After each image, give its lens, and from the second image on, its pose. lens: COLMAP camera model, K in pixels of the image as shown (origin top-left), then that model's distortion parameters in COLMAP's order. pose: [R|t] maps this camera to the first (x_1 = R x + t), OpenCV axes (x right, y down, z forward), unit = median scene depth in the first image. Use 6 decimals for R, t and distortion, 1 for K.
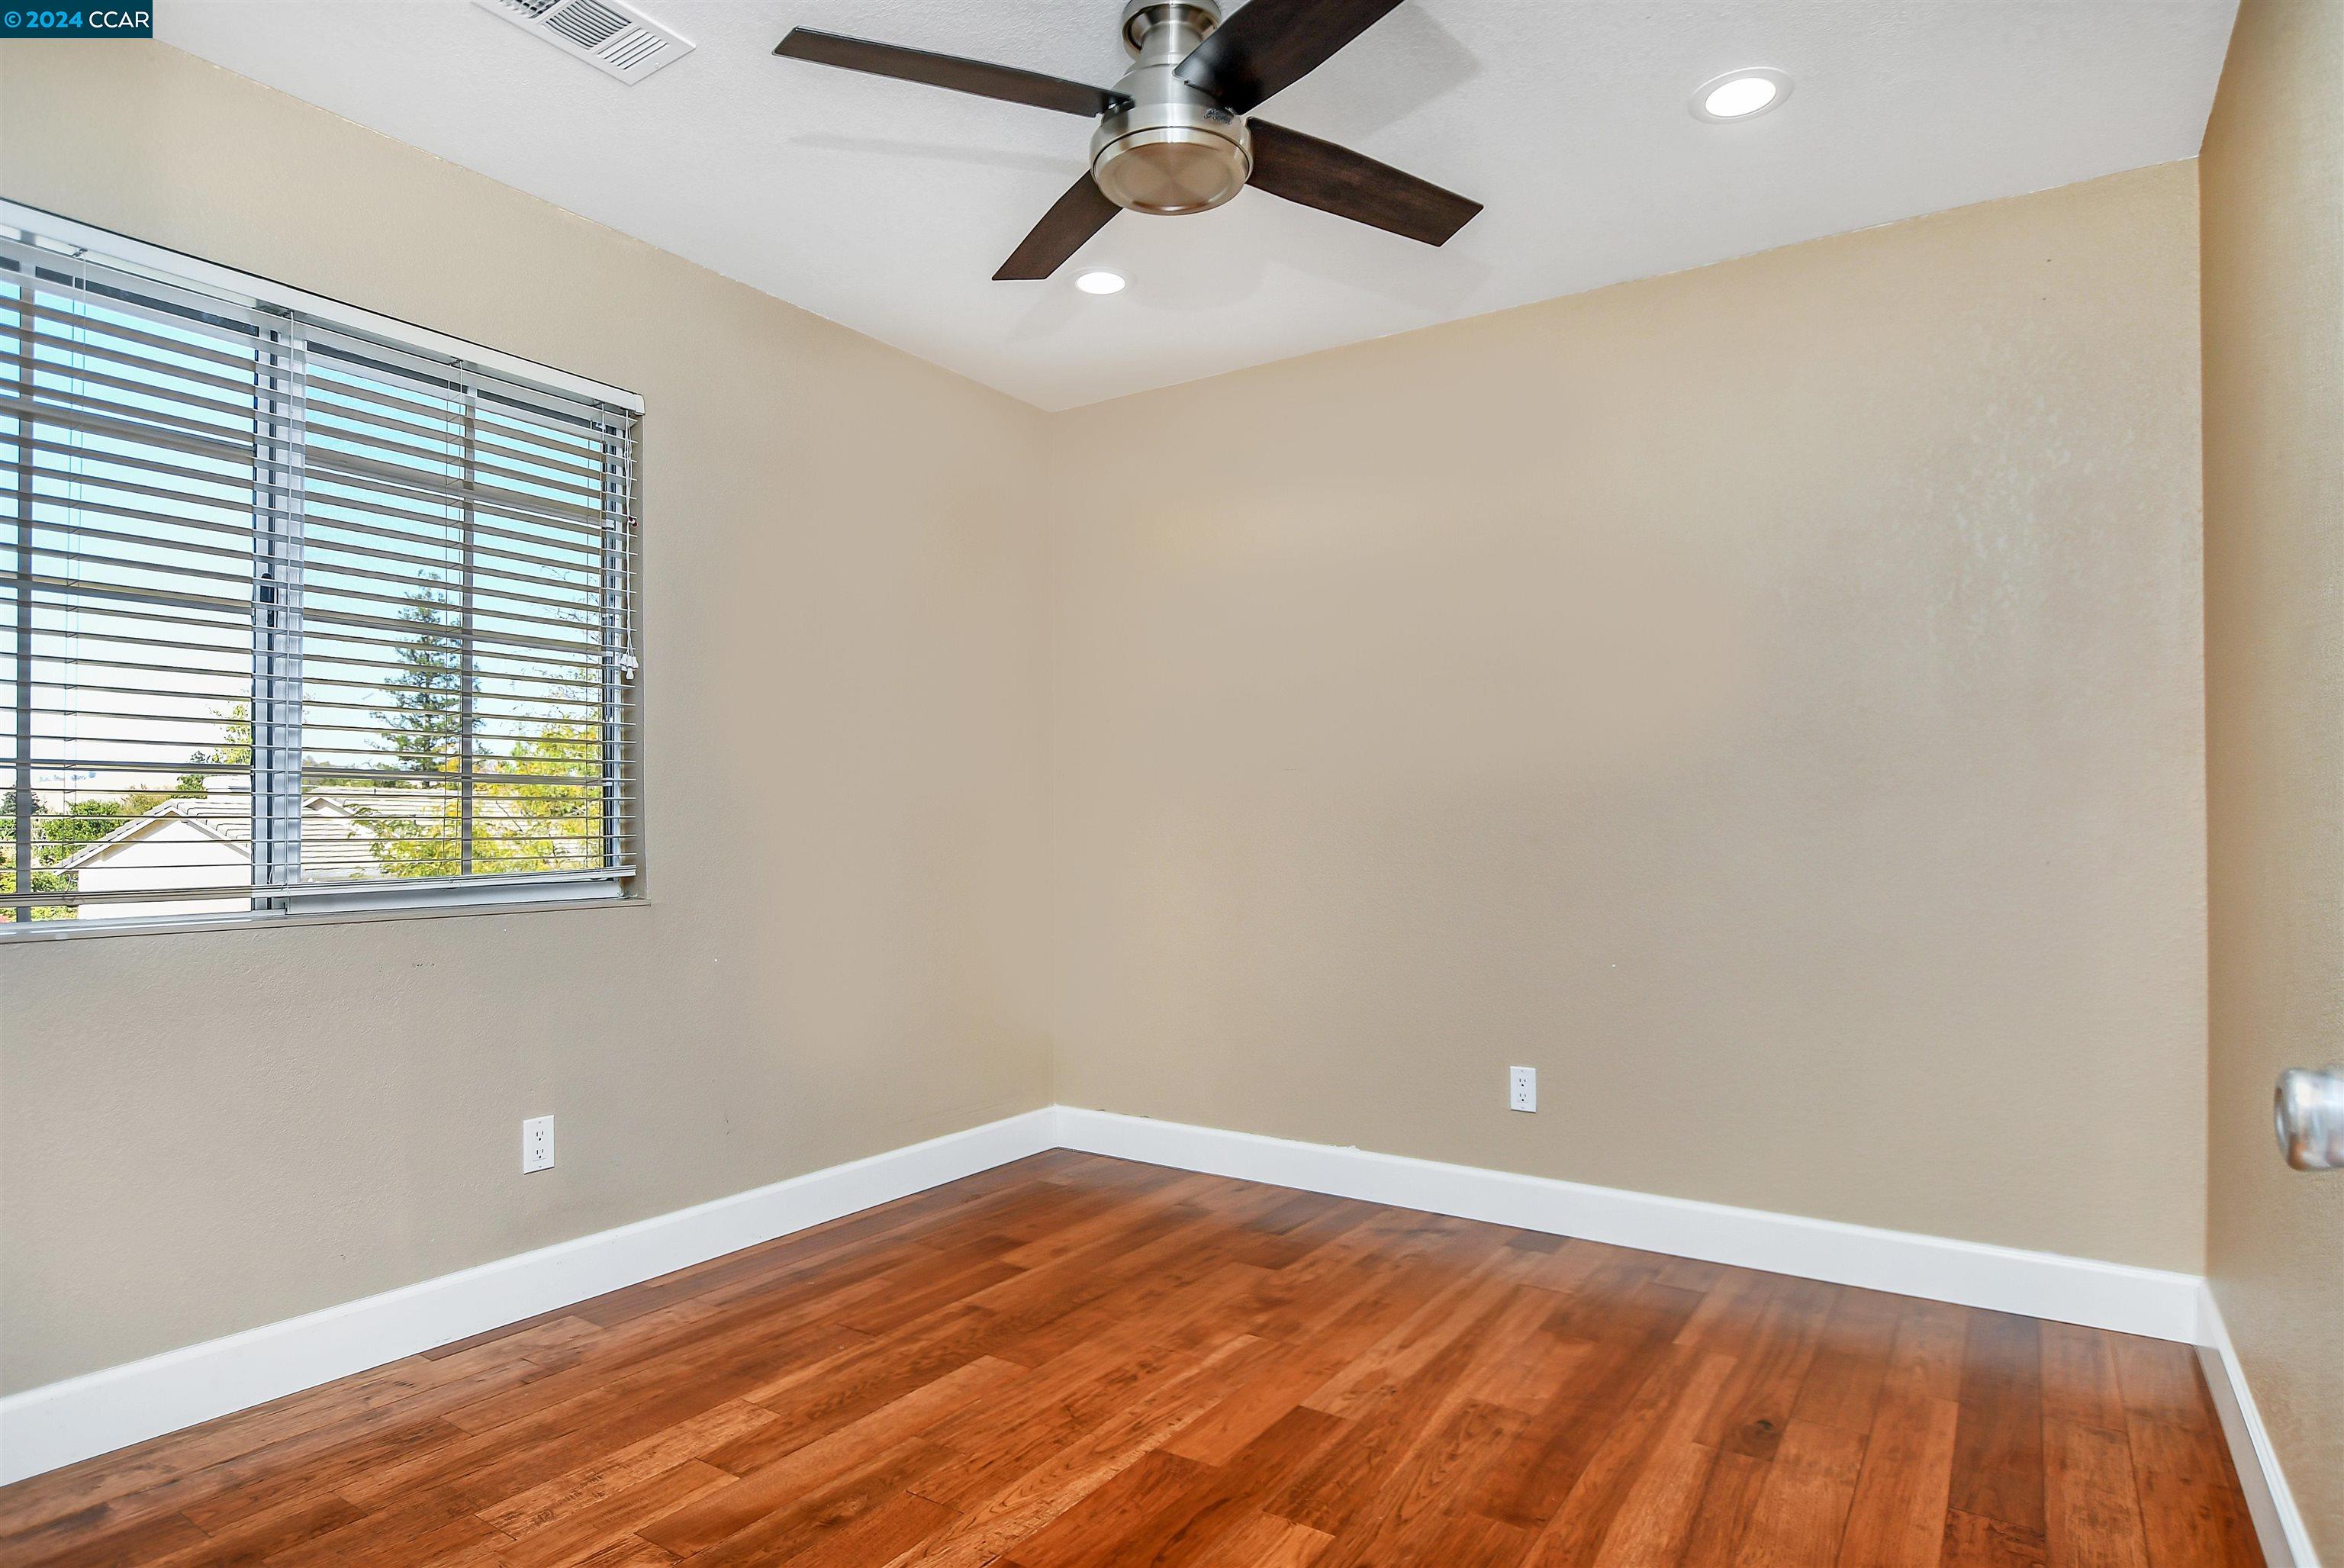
lens RADIAL K [[1278.6, 0, 1165.3], [0, 1278.6, 791.3], [0, 0, 1]] dist [-0.021410, 0.001407]
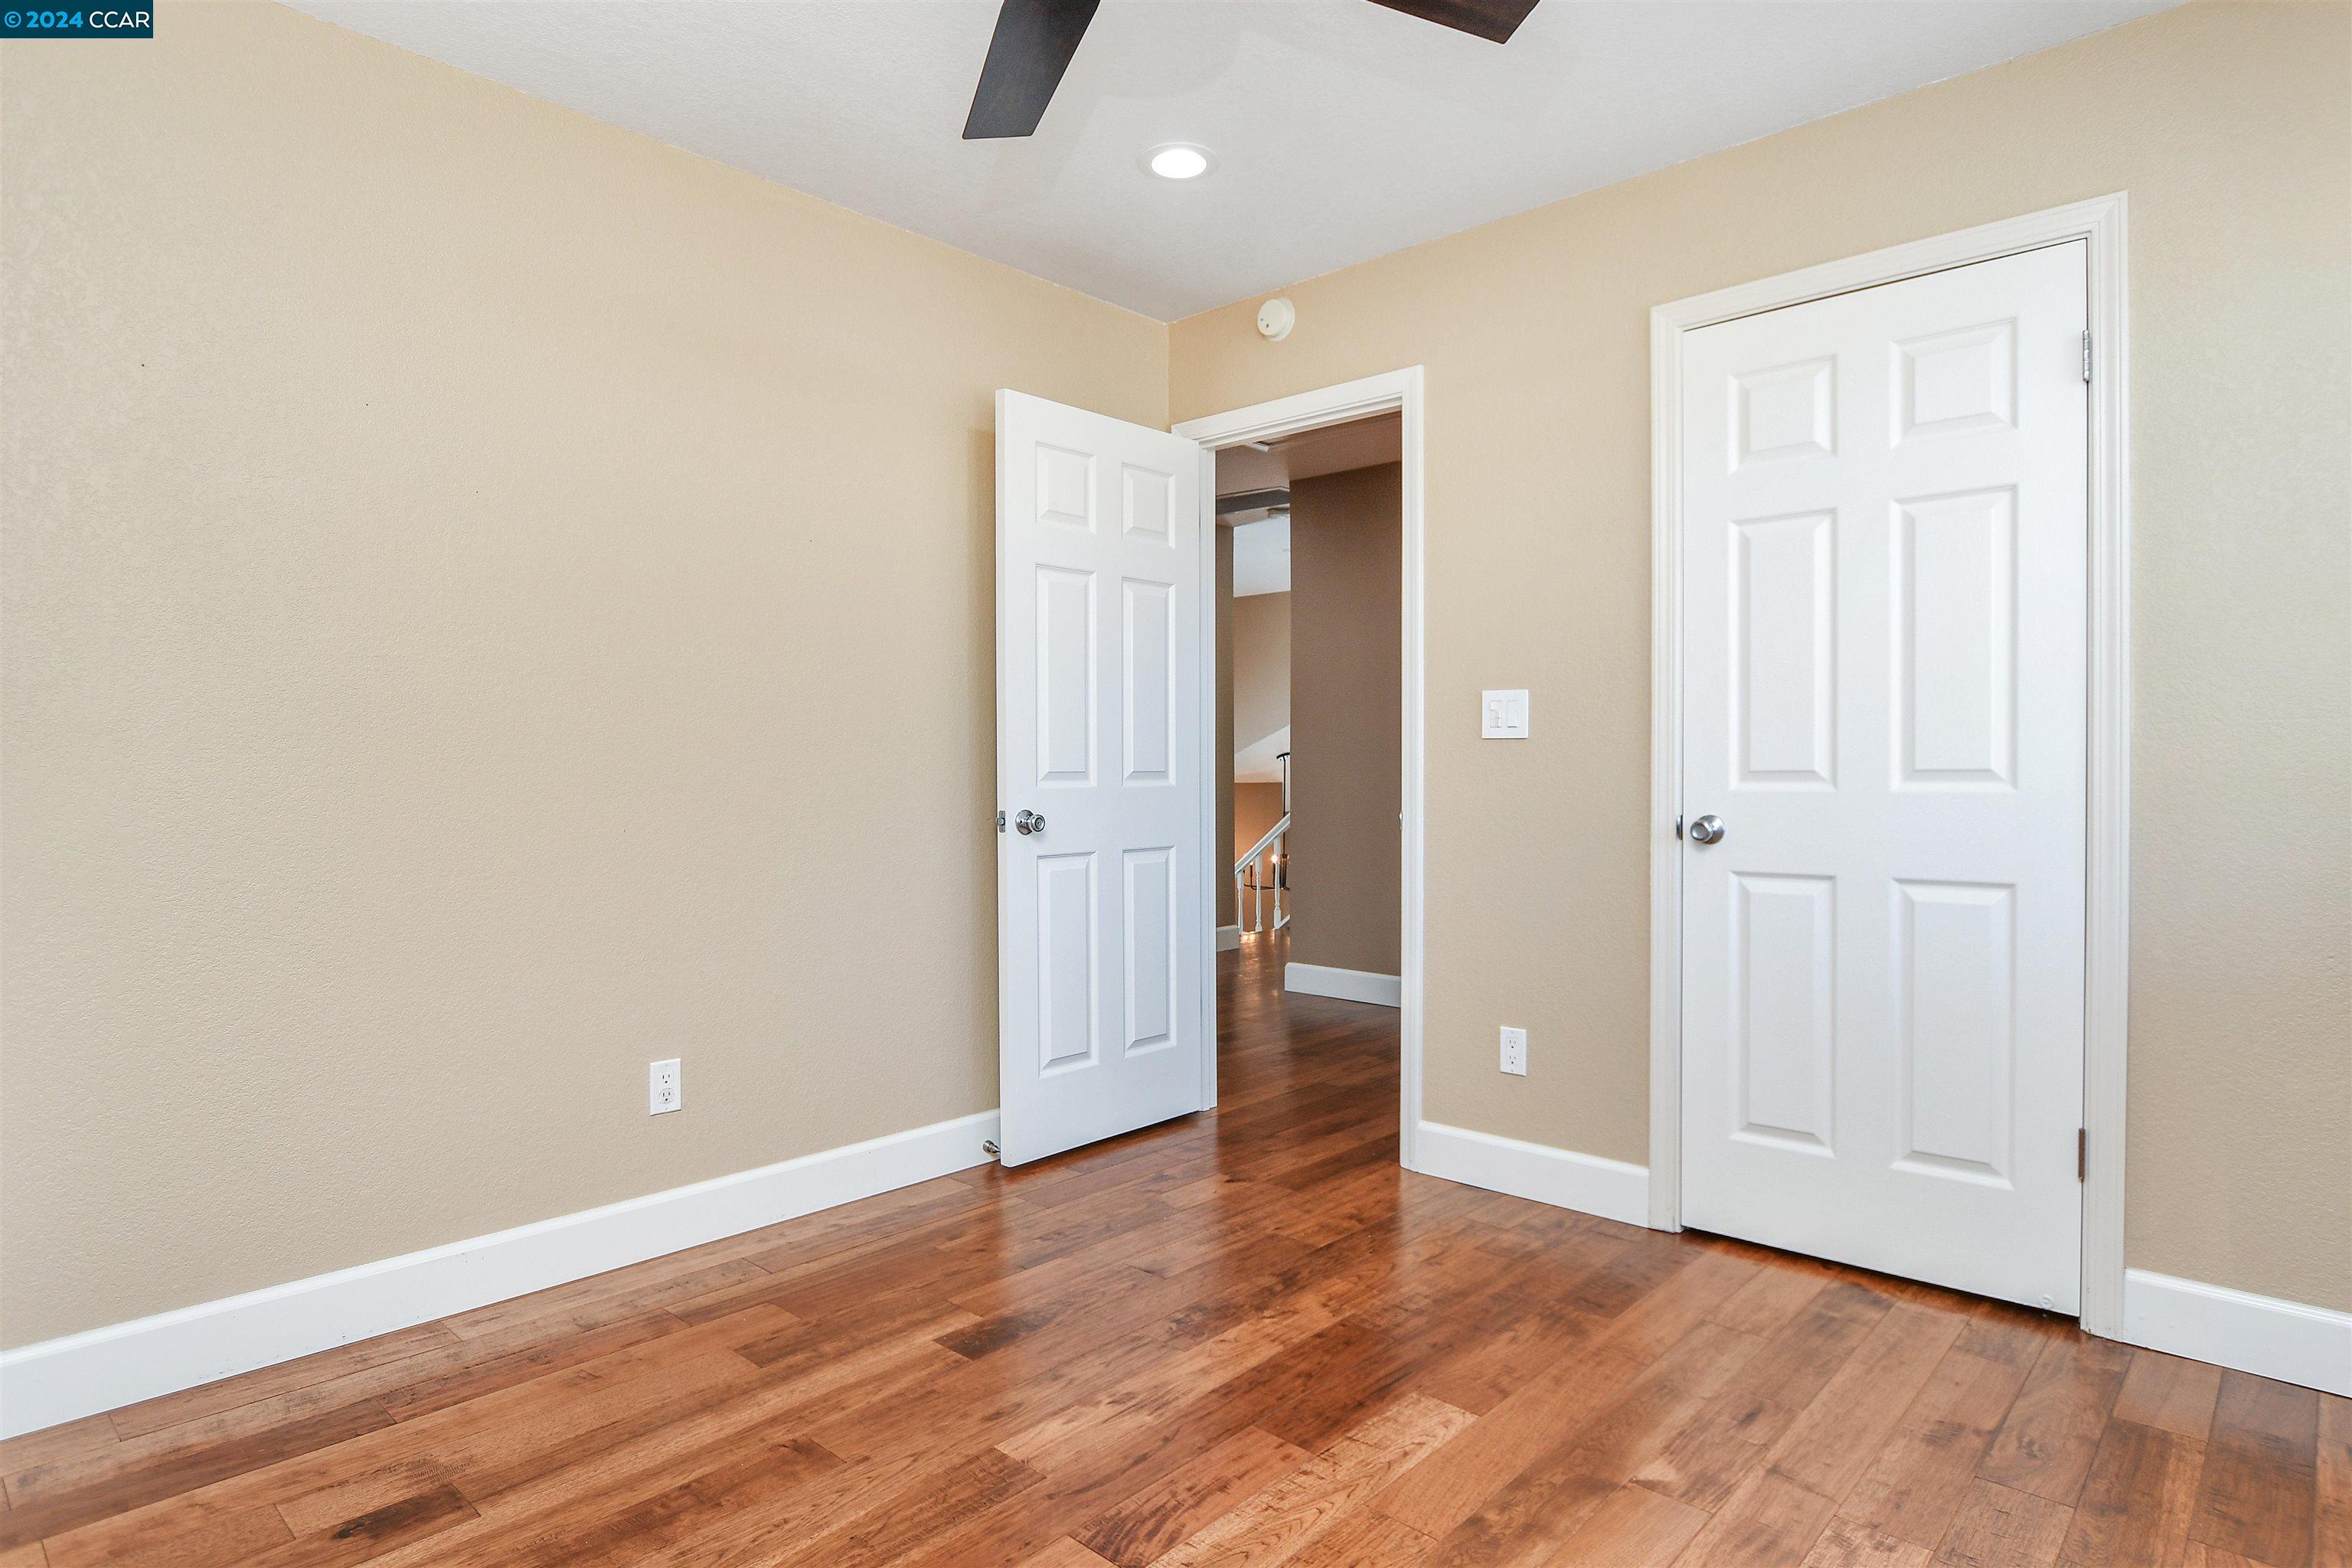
lens RADIAL K [[1283.0, 0, 1169.3], [0, 1283.0, 791.4], [0, 0, 1]] dist [-0.021410, 0.001407]
pose [[-0.985257, -0.001719, 0.171075, -0.170273], [-0.002525, 0.999987, -0.004496, 0.053169], [-0.171065, -0.004862, -0.985248, 1.851588]]
